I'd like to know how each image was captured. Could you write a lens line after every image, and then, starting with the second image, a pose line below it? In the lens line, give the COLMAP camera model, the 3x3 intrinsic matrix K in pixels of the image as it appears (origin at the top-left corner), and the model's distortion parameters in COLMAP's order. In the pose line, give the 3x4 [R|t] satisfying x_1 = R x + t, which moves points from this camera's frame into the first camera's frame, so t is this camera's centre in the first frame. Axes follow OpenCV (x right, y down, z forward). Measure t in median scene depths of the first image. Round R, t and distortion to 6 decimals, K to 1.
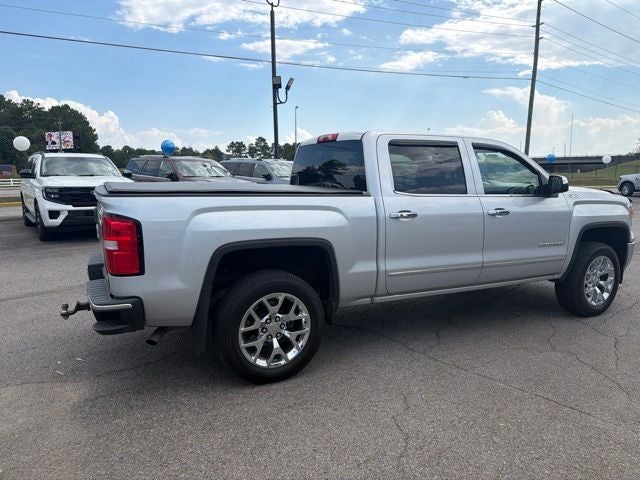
lens RADIAL K [[451.2, 0, 319.6], [0, 451.2, 236.5], [0, 0, 1]] dist [0.029968, -0.042427]
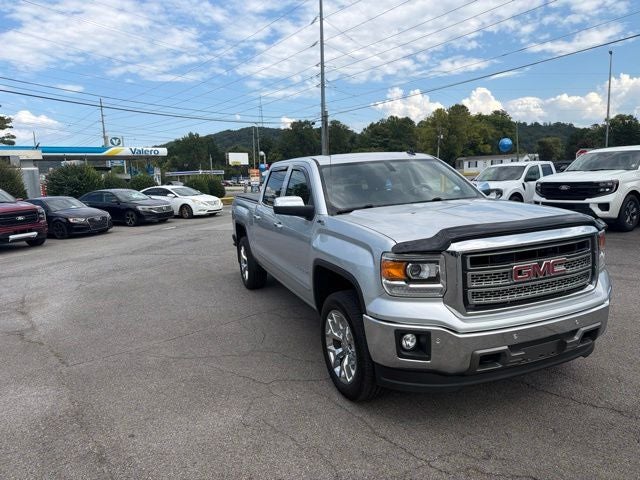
lens RADIAL K [[451.2, 0, 319.6], [0, 451.2, 236.5], [0, 0, 1]] dist [0.029968, -0.042427]
pose [[-0.098412, 0.136716, -0.985710, 1.565592], [-0.088544, 0.985386, 0.145512, -0.207248], [0.991199, 0.101599, -0.084869, 1.224228]]
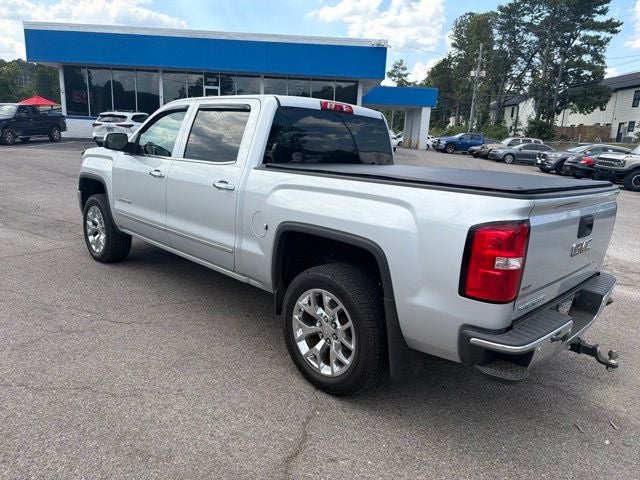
lens RADIAL K [[452.5, 0, 320.2], [0, 452.5, 243.5], [0, 0, 1]] dist [0.026281, -0.035917]
pose [[-0.324397, -0.236650, 0.915840, -0.904429], [0.070819, 0.959406, 0.272992, -0.220833], [-0.943266, 0.153416, -0.294469, 1.428043]]
